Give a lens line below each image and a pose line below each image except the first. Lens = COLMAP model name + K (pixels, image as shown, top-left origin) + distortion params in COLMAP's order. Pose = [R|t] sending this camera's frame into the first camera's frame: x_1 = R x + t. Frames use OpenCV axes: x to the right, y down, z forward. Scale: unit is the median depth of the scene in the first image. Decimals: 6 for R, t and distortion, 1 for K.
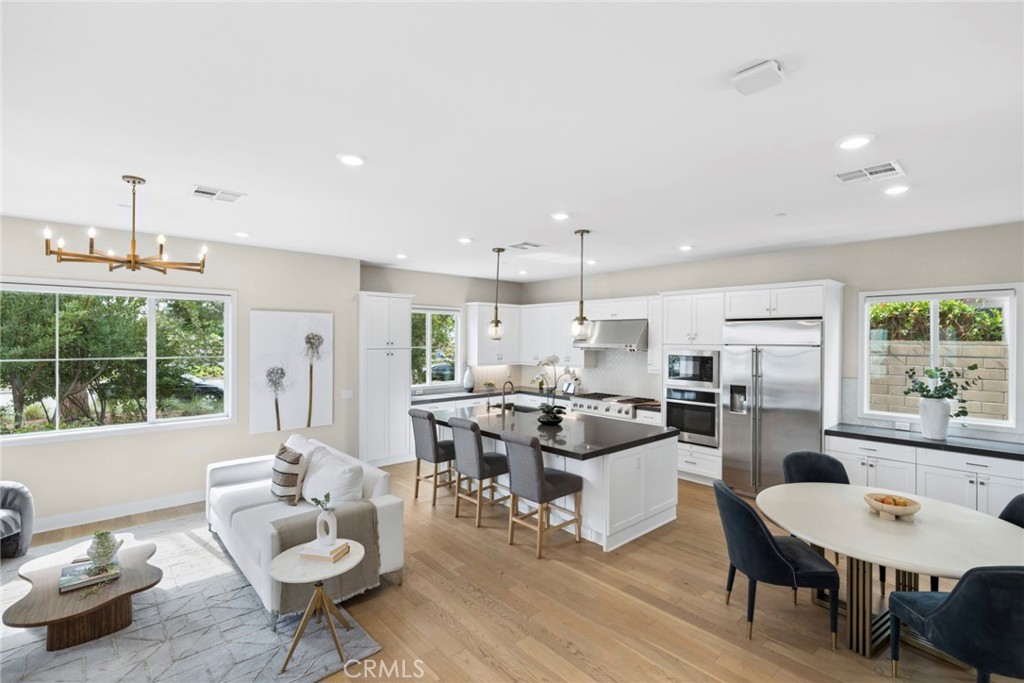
lens RADIAL K [[470.5, 0, 517.8], [0, 470.5, 341.5], [0, 0, 1]] dist [-0.003339, 0.000364]
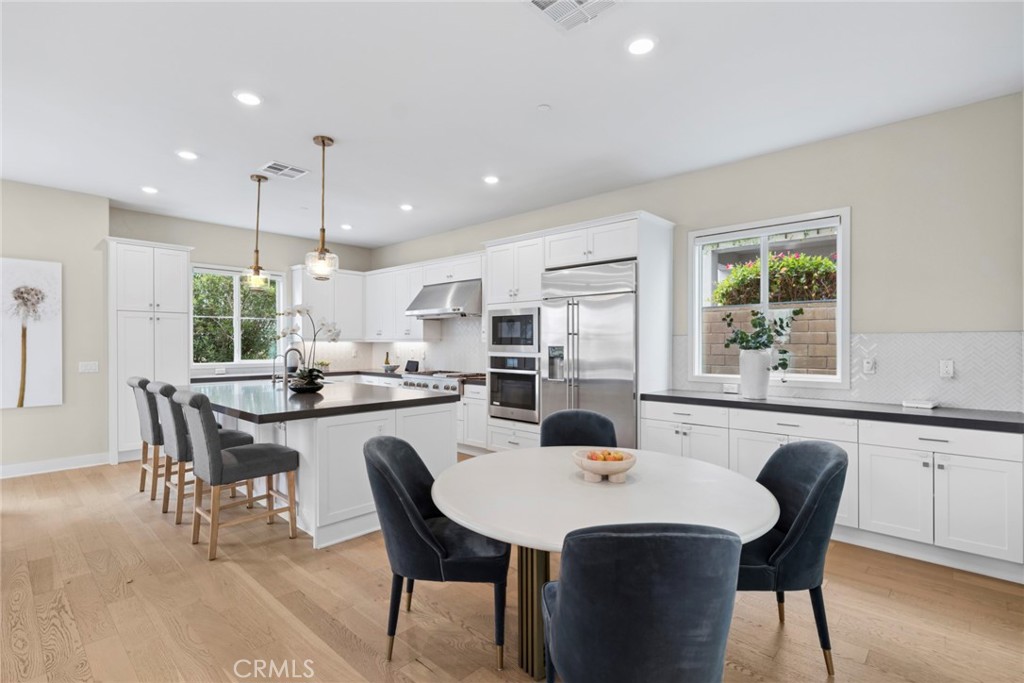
lens RADIAL K [[489.5, 0, 514.4], [0, 489.5, 346.2], [0, 0, 1]] dist [0.000525, 0.000037]
pose [[0.996619, -0.003617, 0.082087, 0.348770], [0.003716, 0.999993, -0.001056, 0.100231], [-0.082083, 0.001358, 0.996625, 0.154661]]
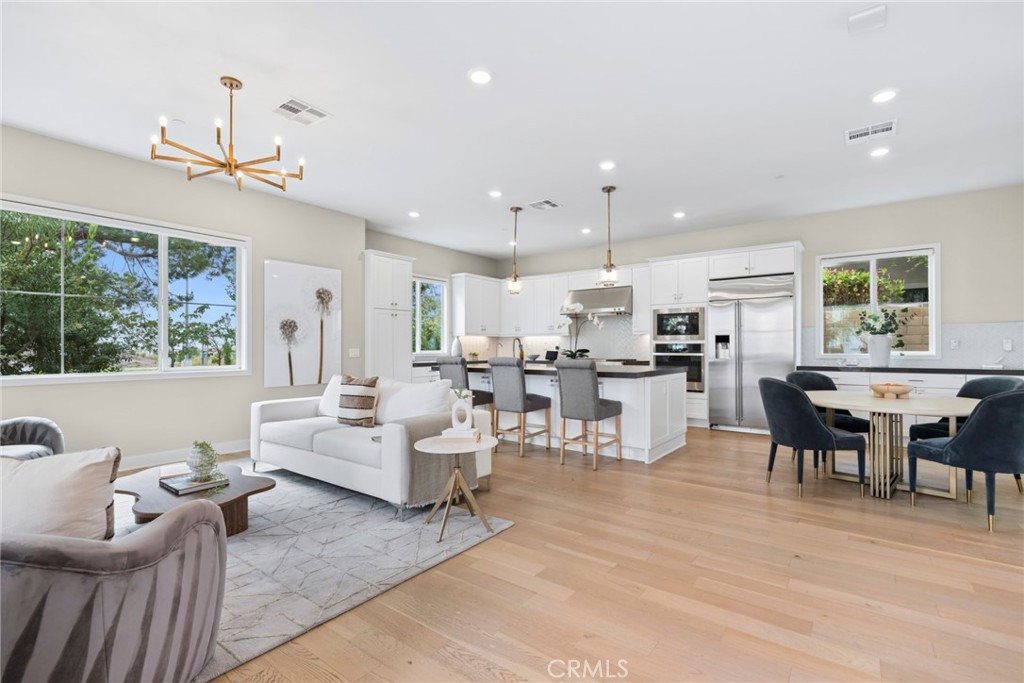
lens RADIAL K [[468.6, 0, 517.7], [0, 468.6, 345.7], [0, 0, 1]] dist [-0.000933, 0.000361]
pose [[0.981966, -0.006040, 0.188963, -0.262189], [0.008050, 0.999919, -0.009875, 0.135872], [-0.188888, 0.011218, 0.981935, -0.040206]]
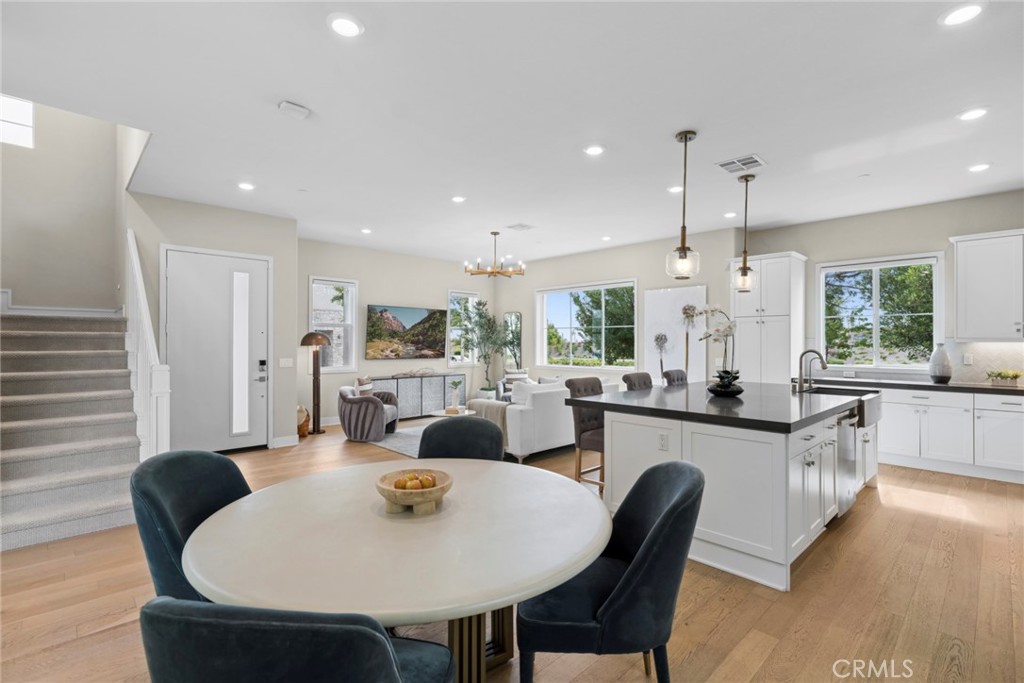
lens RADIAL K [[470.5, 0, 517.8], [0, 470.5, 341.5], [0, 0, 1]] dist [-0.003339, 0.000364]
pose [[0.034701, -0.006081, -0.999379, 0.804451], [-0.009267, 0.999937, -0.006406, 0.096998], [0.999355, 0.009483, 0.034642, 0.645283]]
